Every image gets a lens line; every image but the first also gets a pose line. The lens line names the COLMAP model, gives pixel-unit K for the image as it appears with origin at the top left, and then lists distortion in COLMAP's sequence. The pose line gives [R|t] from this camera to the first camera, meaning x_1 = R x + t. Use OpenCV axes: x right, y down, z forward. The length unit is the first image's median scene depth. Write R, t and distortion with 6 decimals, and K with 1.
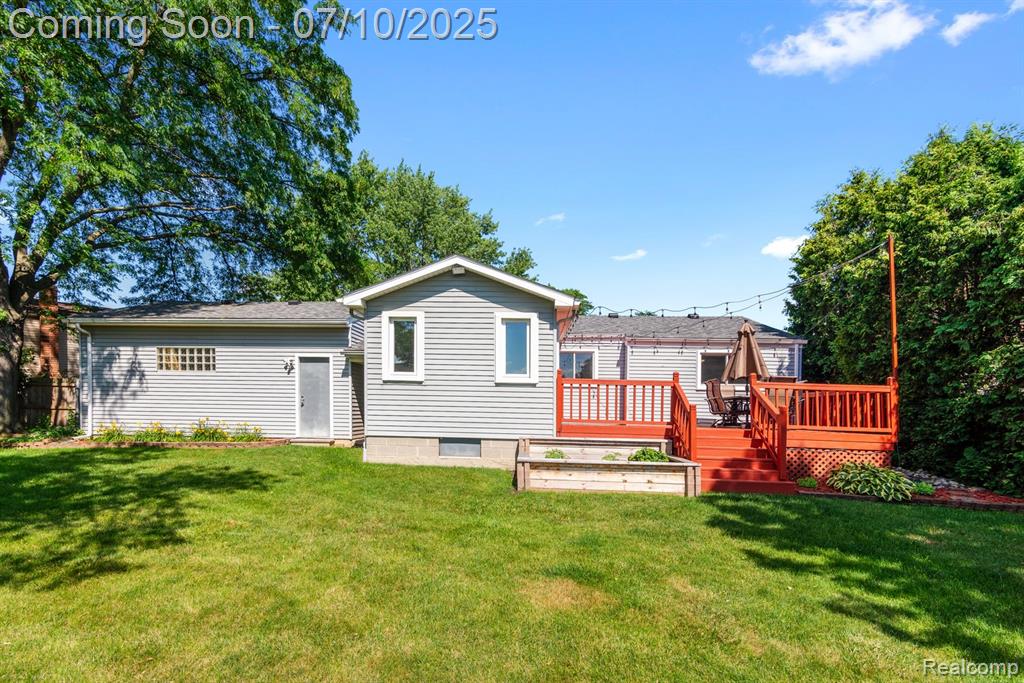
lens RADIAL K [[487.1, 0, 510.2], [0, 487.1, 405.5], [0, 0, 1]] dist [0.000542, -0.000003]
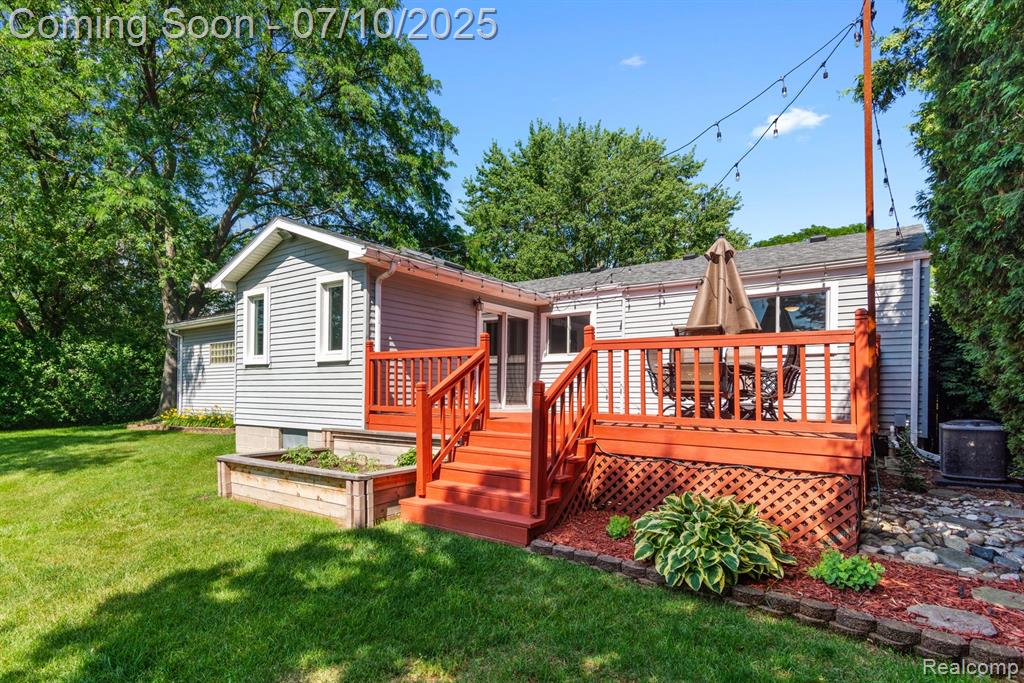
lens RADIAL K [[527.6, 0, 510.5], [0, 527.6, 374.7], [0, 0, 1]] dist [0.015643, 0.000034]
pose [[0.858475, -0.034205, -0.511714, 0.524227], [0.020488, 0.999264, -0.032423, 0.008007], [0.512446, 0.017350, 0.858544, 0.293785]]
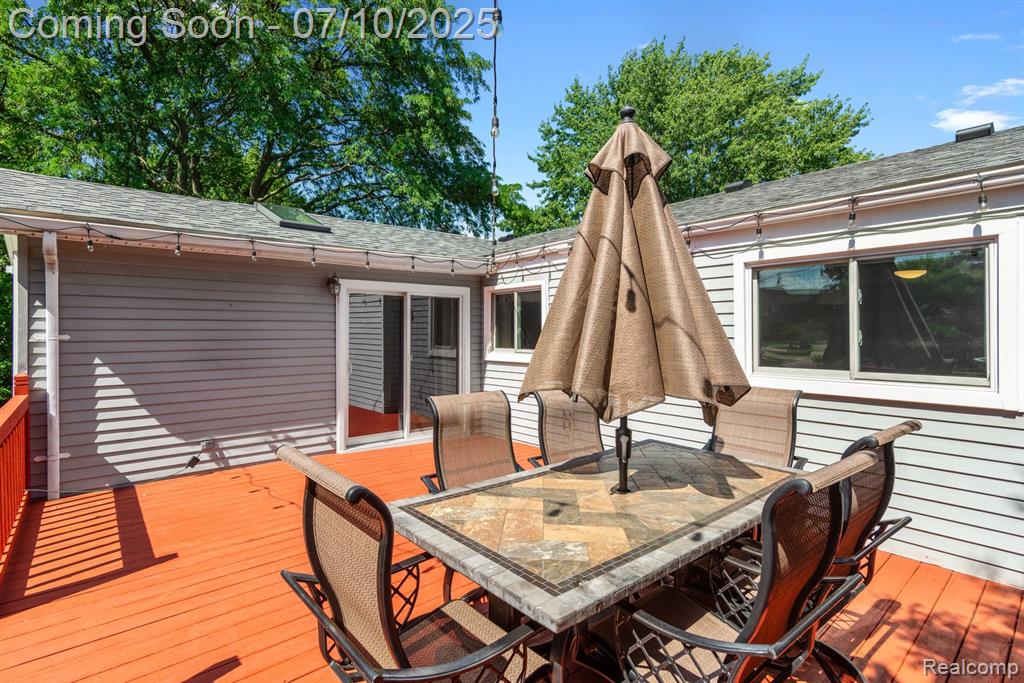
lens RADIAL K [[496.7, 0, 513.3], [0, 496.7, 318.1], [0, 0, 1]] dist [0.010822, -0.000104]
pose [[0.713540, -0.044183, -0.699220, 0.531998], [0.025034, 0.998980, -0.037578, -0.070640], [0.700167, 0.009309, 0.713918, 0.726603]]
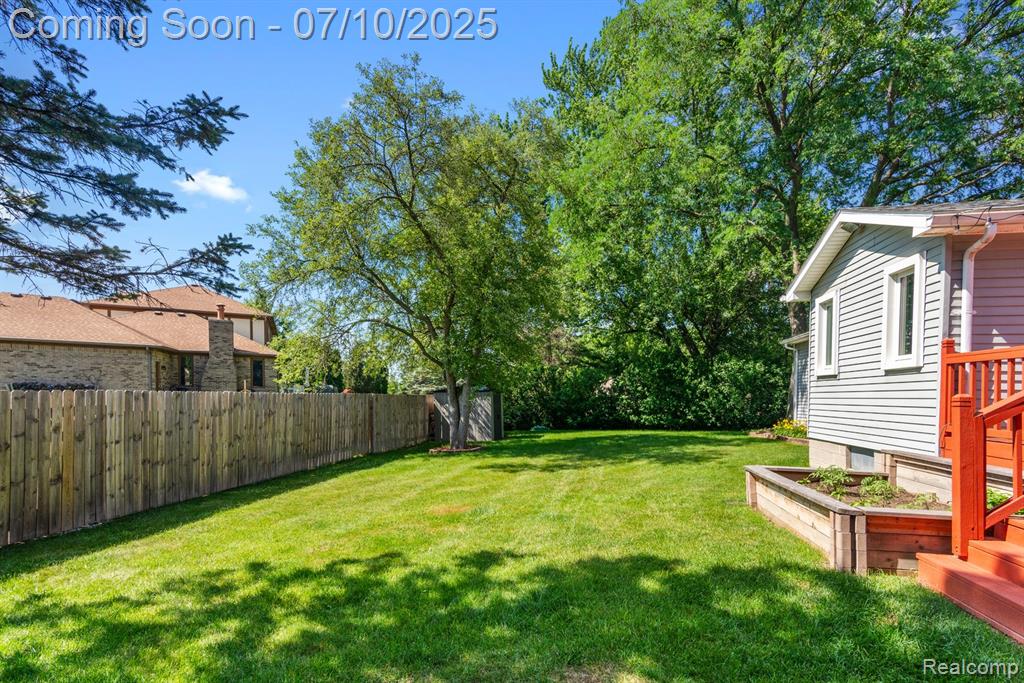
lens RADIAL K [[525.3, 0, 512.4], [0, 525.3, 401.6], [0, 0, 1]] dist [0.023764, 0.000178]
pose [[-0.079705, -0.013283, -0.996730, 0.563566], [-0.006886, 0.999895, -0.012775, 0.008346], [0.996795, 0.005845, -0.079788, 0.394788]]
